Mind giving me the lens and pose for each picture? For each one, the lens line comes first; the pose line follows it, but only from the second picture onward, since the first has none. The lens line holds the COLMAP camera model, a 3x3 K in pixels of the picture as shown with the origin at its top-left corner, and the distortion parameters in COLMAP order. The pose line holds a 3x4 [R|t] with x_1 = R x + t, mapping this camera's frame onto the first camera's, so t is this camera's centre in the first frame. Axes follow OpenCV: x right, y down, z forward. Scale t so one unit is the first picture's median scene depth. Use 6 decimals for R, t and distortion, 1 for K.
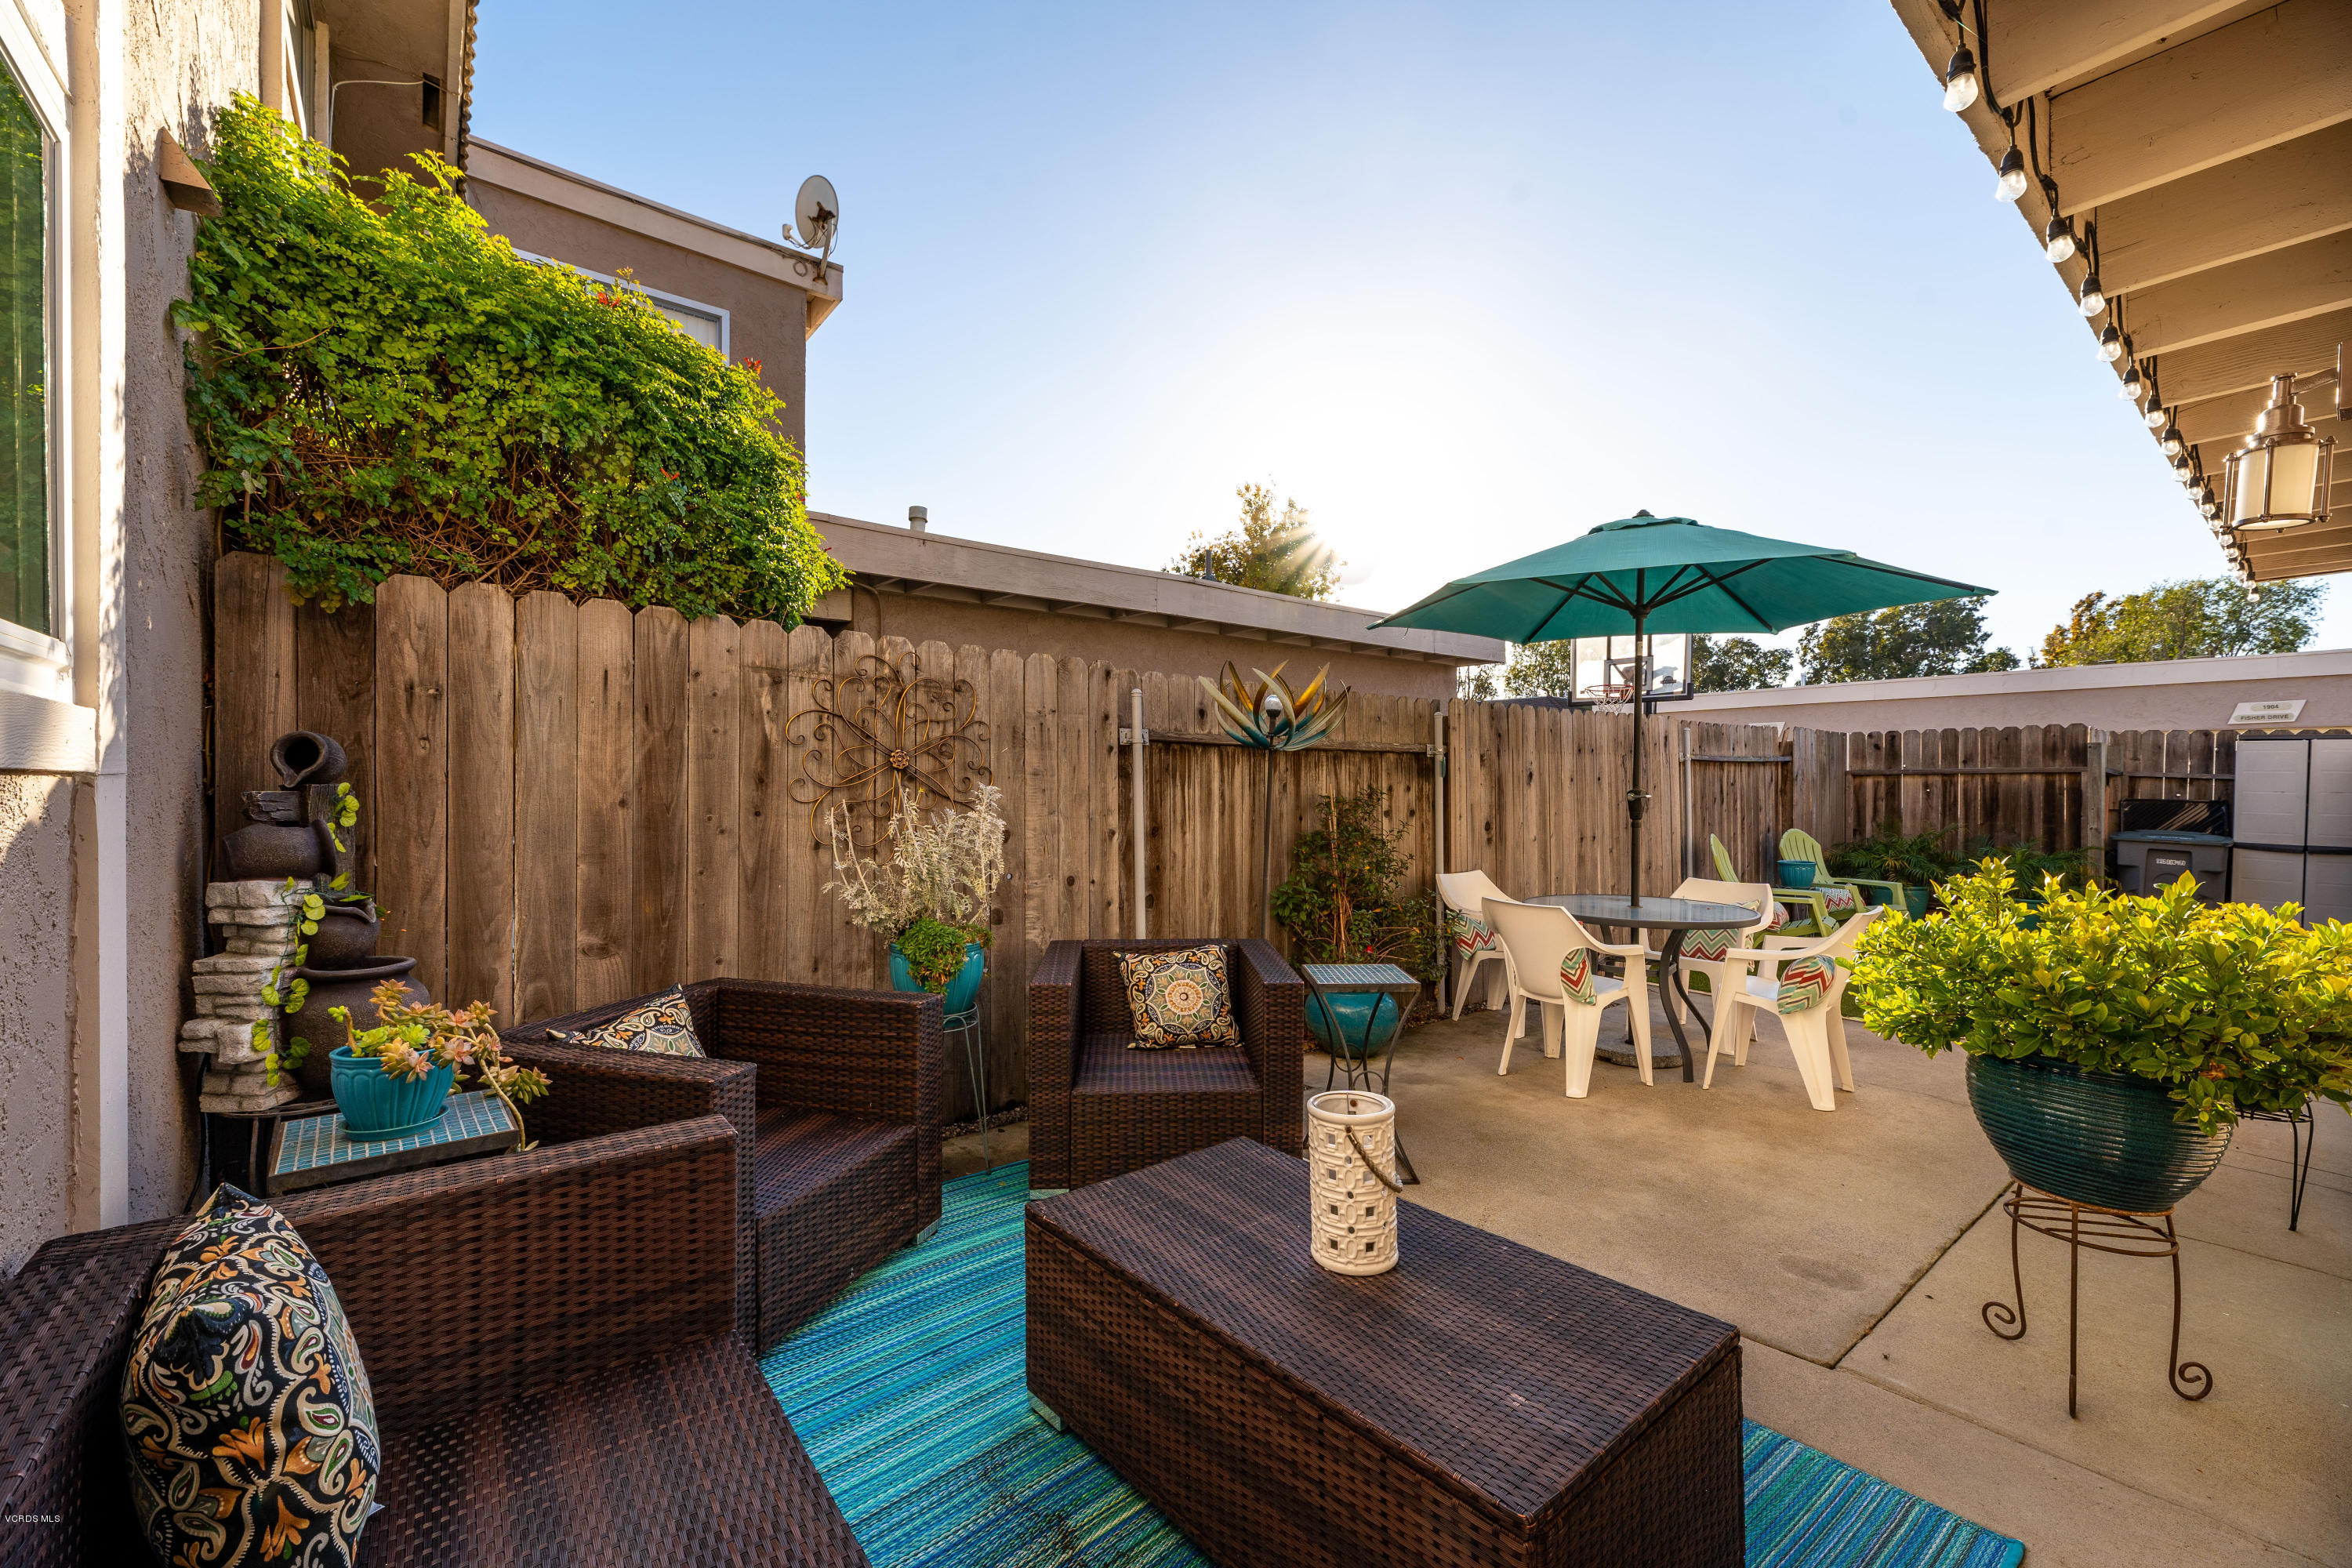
lens RADIAL K [[945.1, 0, 1179.3], [0, 945.1, 789.5], [0, 0, 1]] dist [0.001437, 0.000090]
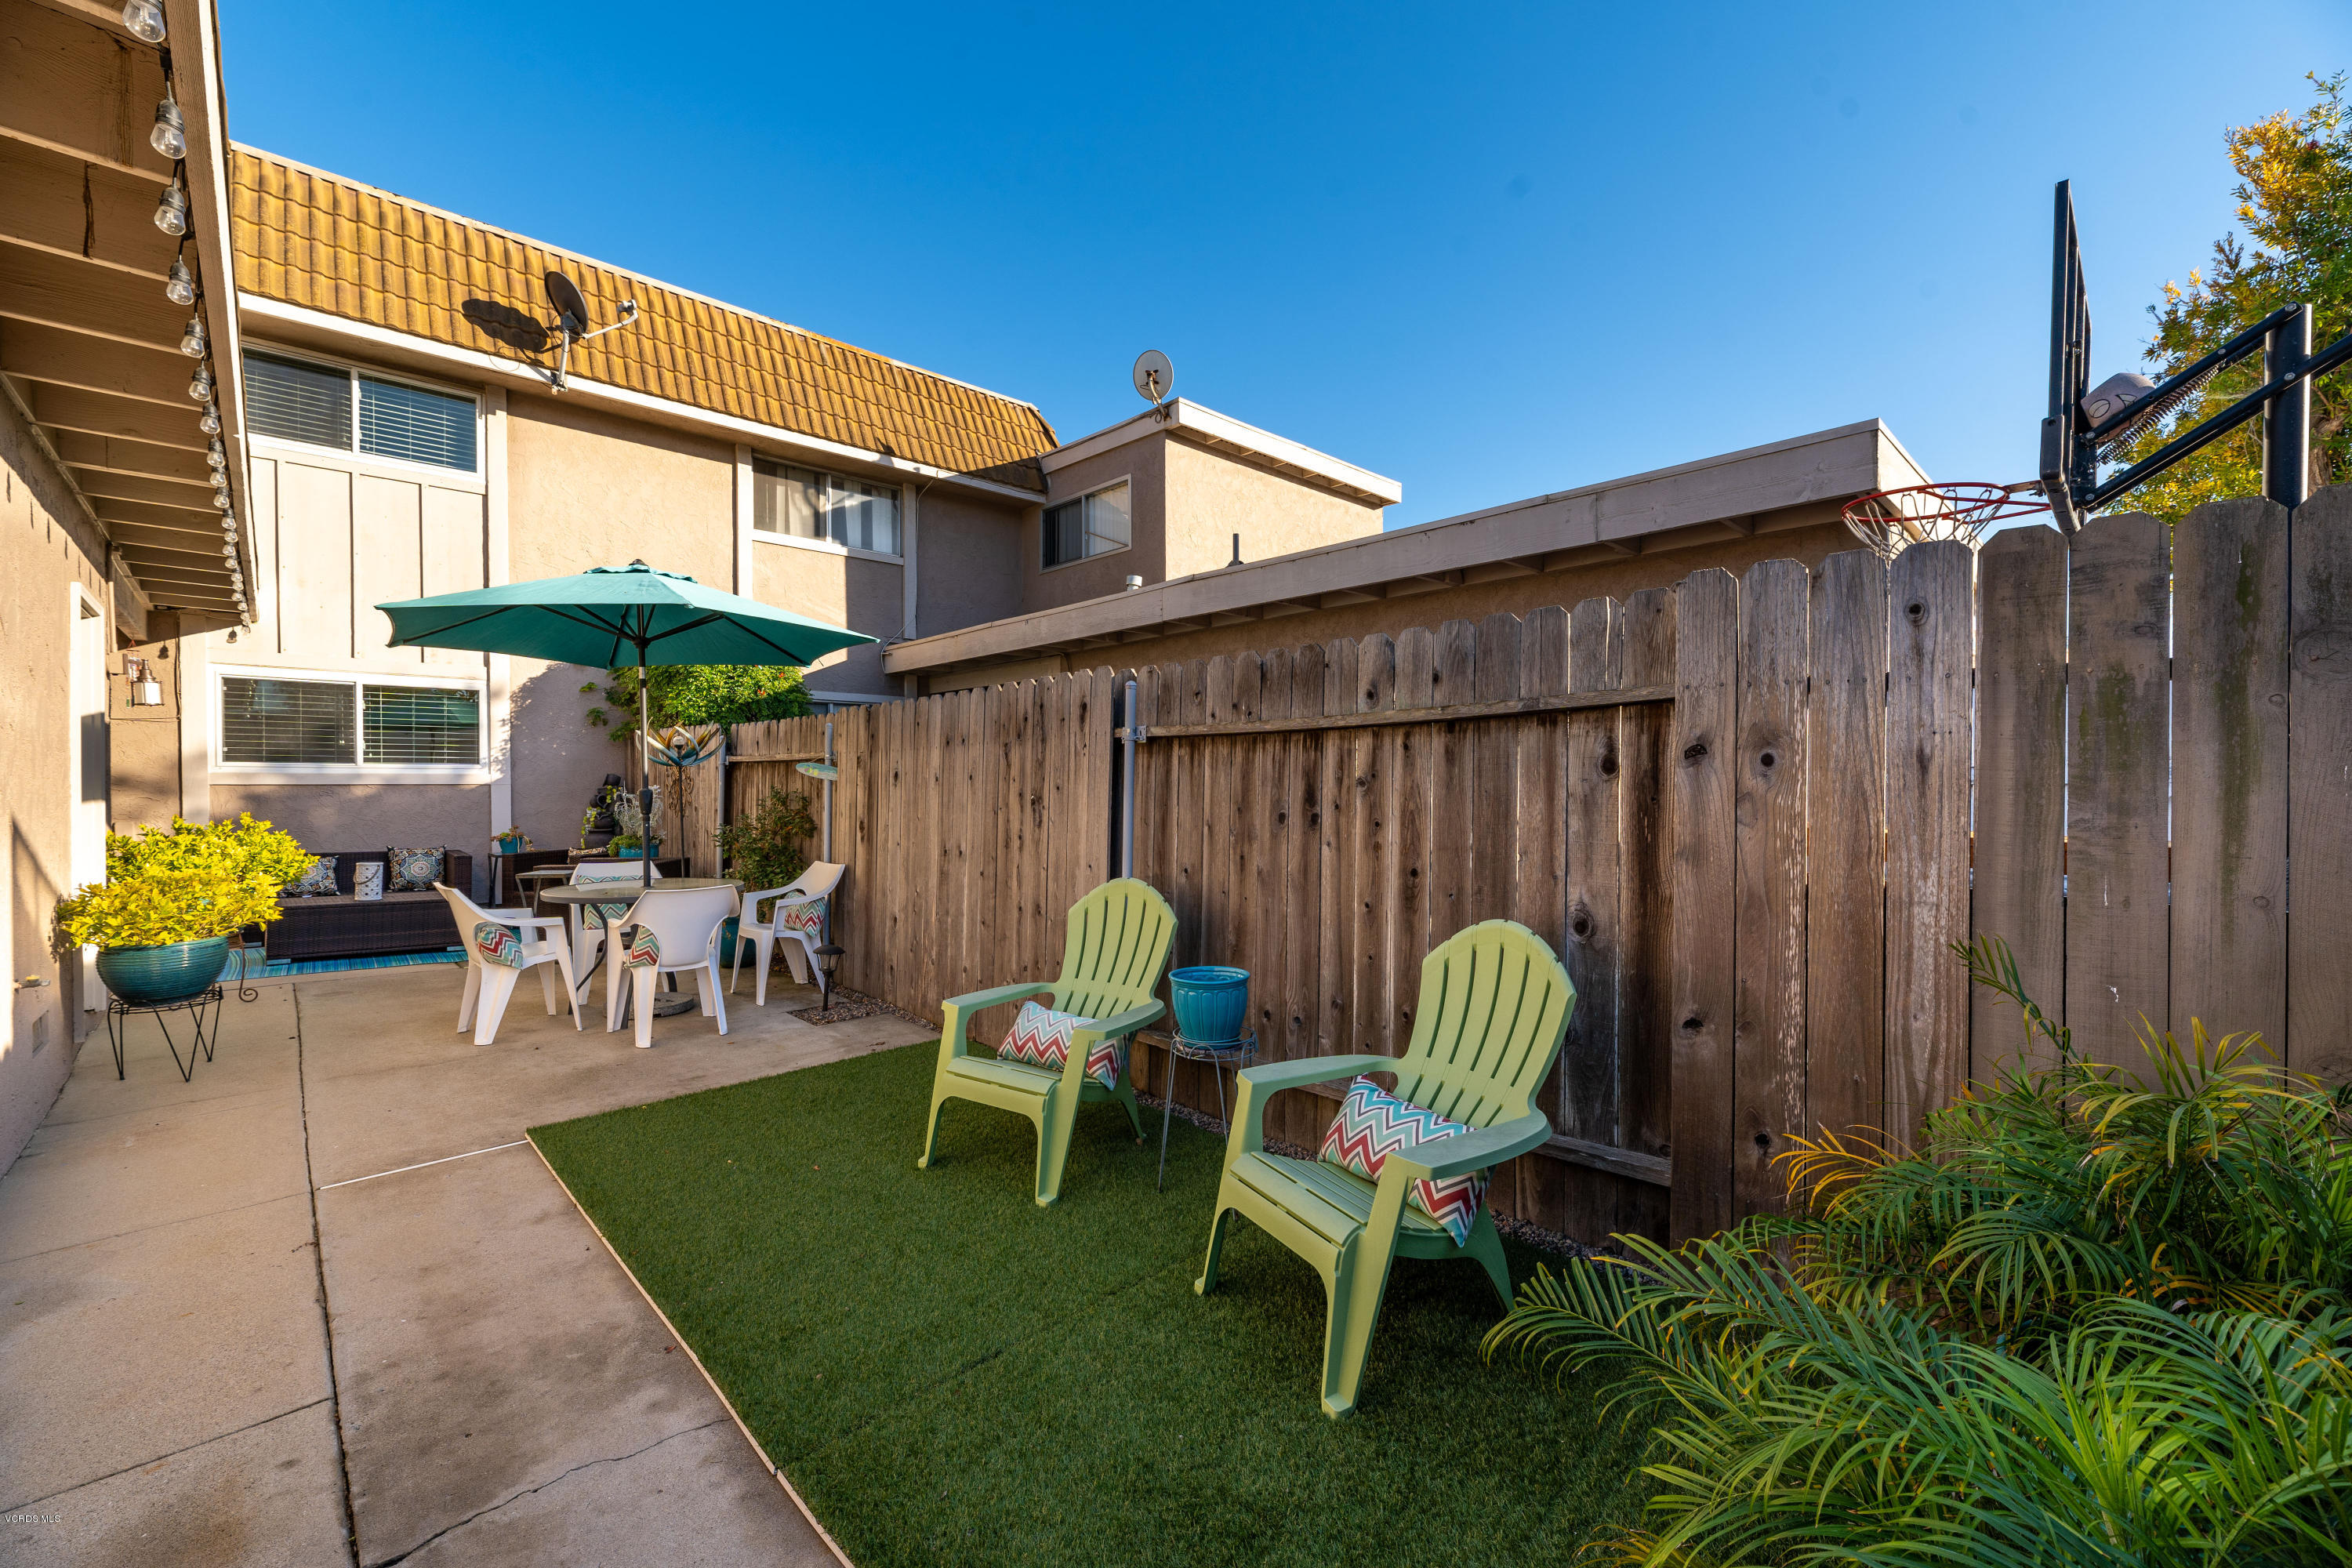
lens RADIAL K [[945.1, 0, 1170.8], [0, 945.1, 786.3], [0, 0, 1]] dist [0.001437, 0.000090]
pose [[0.051816, 0.010083, -0.998606, 1.249728], [0.001112, 0.999948, 0.010154, -0.011585], [0.998656, -0.001636, 0.051802, 1.145323]]
